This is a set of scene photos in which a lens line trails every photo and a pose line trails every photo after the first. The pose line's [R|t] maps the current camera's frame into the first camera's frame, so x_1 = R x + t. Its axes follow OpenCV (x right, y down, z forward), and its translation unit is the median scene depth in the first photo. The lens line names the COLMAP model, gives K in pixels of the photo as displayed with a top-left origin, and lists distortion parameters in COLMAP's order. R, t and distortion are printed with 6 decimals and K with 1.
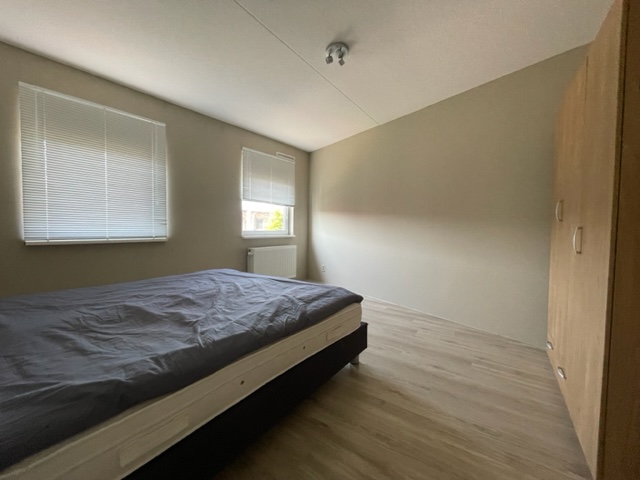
lens RADIAL K [[259.8, 0, 319.6], [0, 259.8, 238.6], [0, 0, 1]] dist [-0.000623, 0.001096]
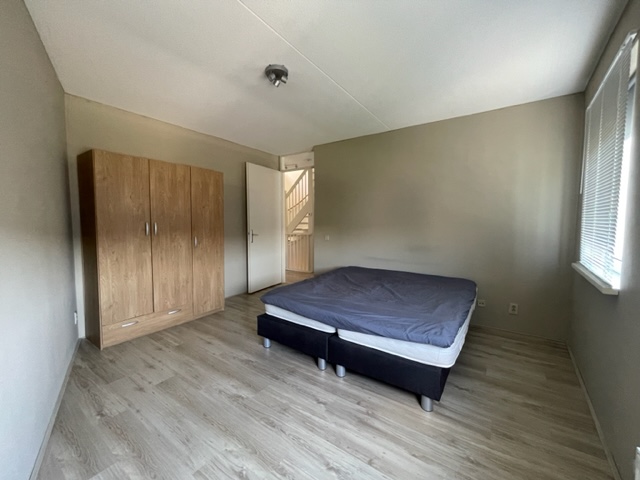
lens RADIAL K [[258.0, 0, 319.8], [0, 258.0, 238.4], [0, 0, 1]] dist [-0.000181, -0.000016]
pose [[-0.999633, -0.017965, -0.020283, -0.086775], [-0.019933, 0.994647, 0.101386, -0.184131], [0.018353, 0.101753, -0.994640, 2.084788]]
